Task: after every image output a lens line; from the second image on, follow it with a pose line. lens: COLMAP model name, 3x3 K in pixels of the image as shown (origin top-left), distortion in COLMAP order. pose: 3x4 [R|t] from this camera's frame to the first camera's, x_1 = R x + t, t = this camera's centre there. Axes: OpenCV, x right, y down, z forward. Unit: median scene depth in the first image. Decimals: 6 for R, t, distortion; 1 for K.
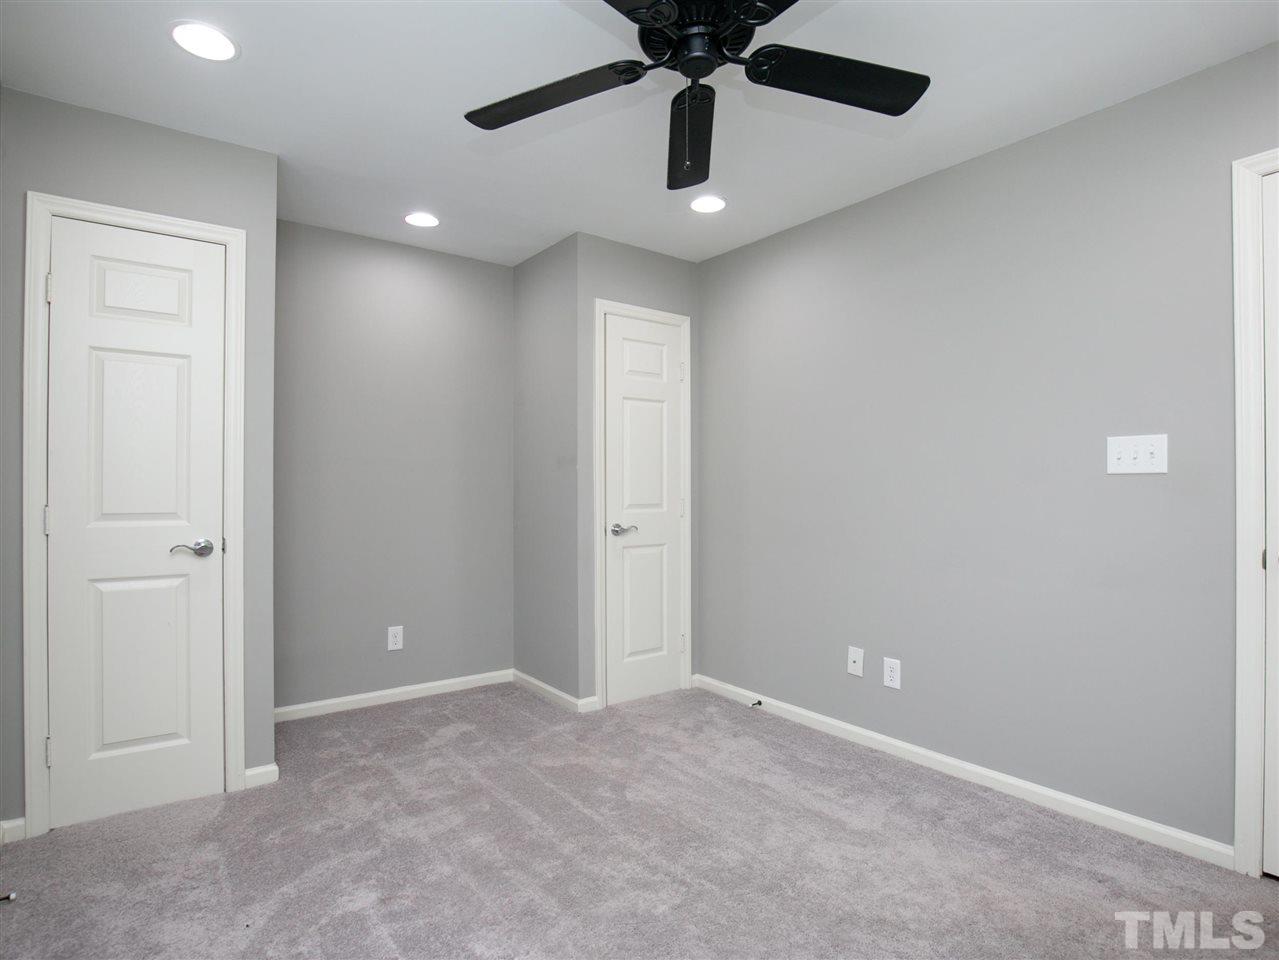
lens RADIAL K [[661.5, 0, 639.2], [0, 661.5, 469.8], [0, 0, 1]] dist [0.000759, 0.000240]
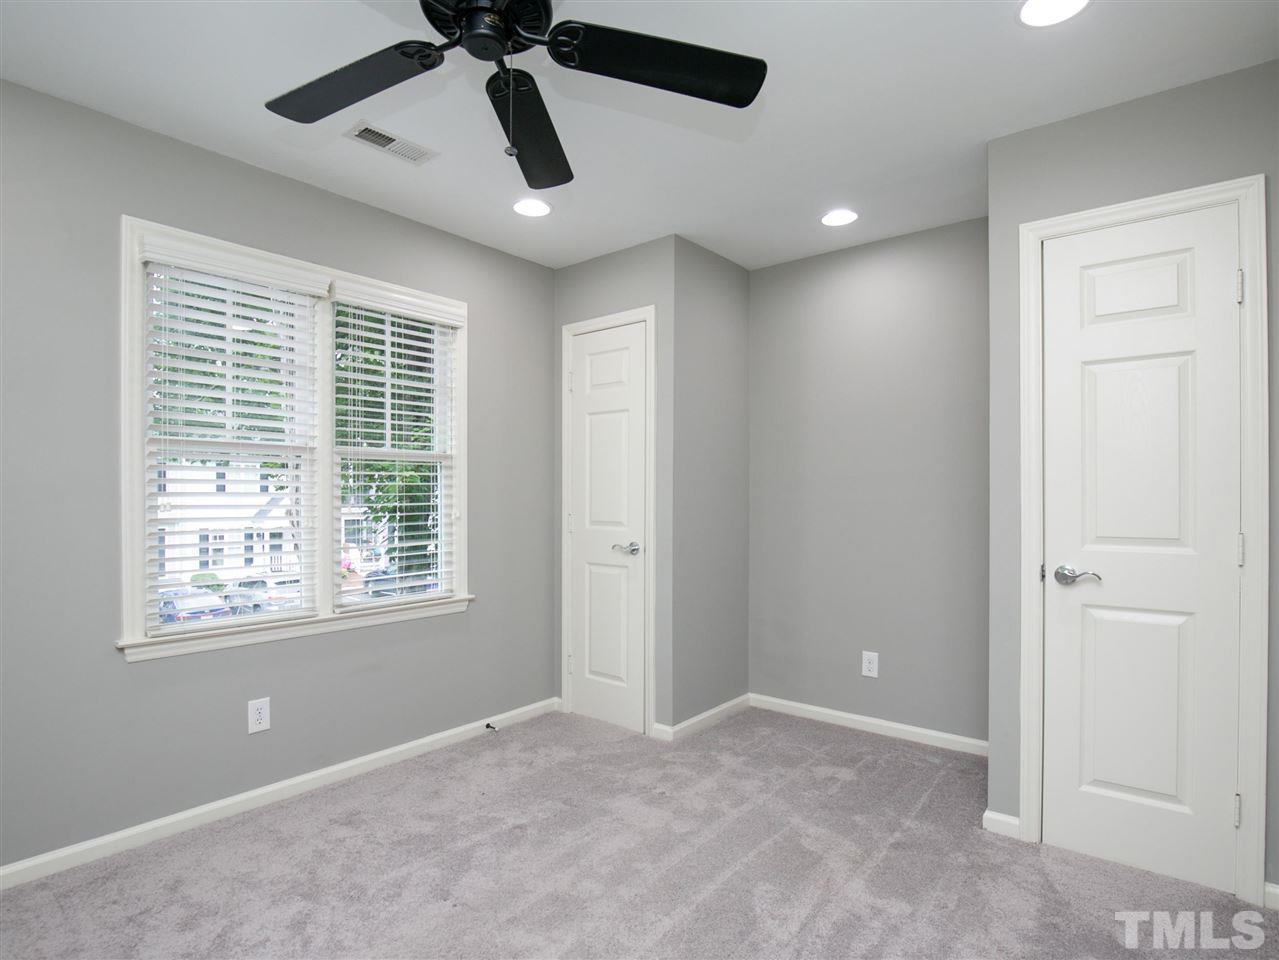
lens RADIAL K [[678.5, 0, 642.5], [0, 678.5, 477.5], [0, 0, 1]] dist [-0.029021, 0.001744]
pose [[0.268812, -0.022744, -0.962924, 0.655775], [0.027050, 0.999505, -0.016057, -0.005062], [0.962813, -0.021731, 0.269294, 0.607693]]
